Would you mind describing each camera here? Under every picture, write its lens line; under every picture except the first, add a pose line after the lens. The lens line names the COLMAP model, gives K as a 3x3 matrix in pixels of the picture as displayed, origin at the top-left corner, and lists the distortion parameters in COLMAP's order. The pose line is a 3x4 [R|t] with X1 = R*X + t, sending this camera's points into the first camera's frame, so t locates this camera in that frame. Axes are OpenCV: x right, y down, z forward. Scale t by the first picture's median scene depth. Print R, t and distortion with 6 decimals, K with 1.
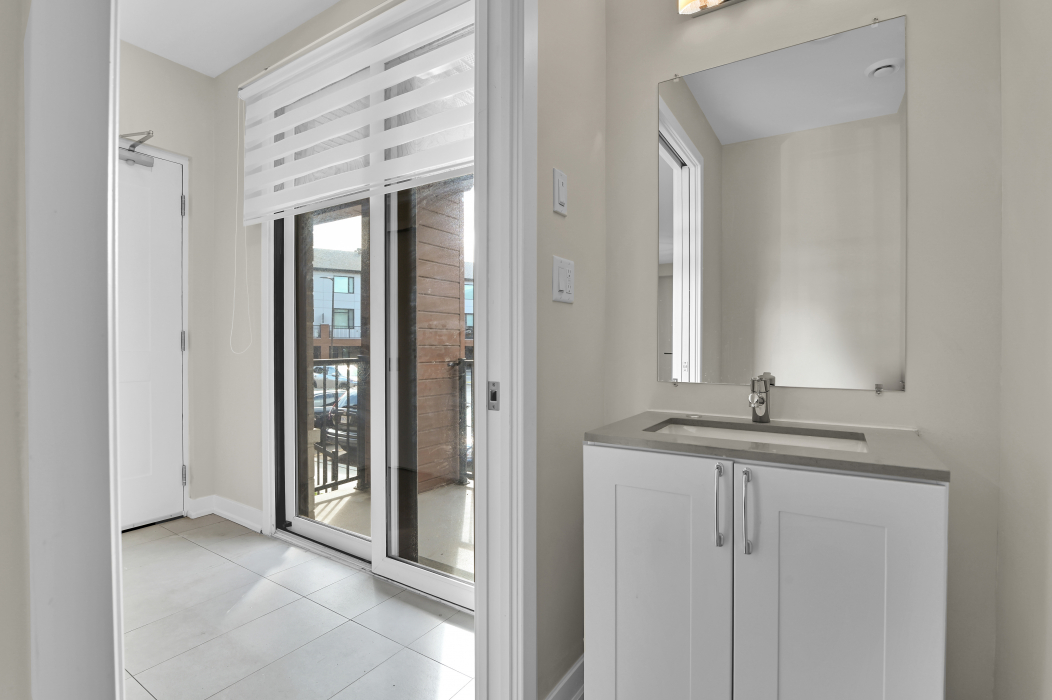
lens RADIAL K [[494.0, 0, 516.5], [0, 494.0, 353.1], [0, 0, 1]] dist [-0.012463, -0.001199]
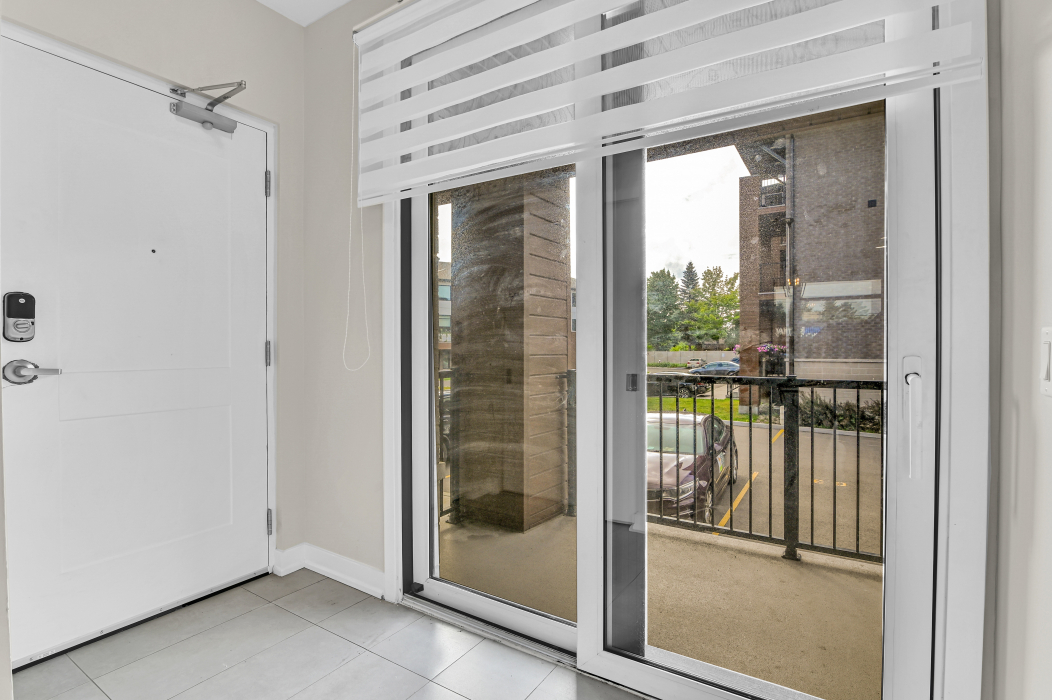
lens RADIAL K [[485.6, 0, 531.4], [0, 485.6, 355.0], [0, 0, 1]] dist [-0.019511, 0.001263]
pose [[0.999269, -0.004312, 0.037975, -0.312324], [0.004414, 0.999987, -0.002606, -0.020484], [-0.037964, 0.002772, 0.999275, 0.223087]]
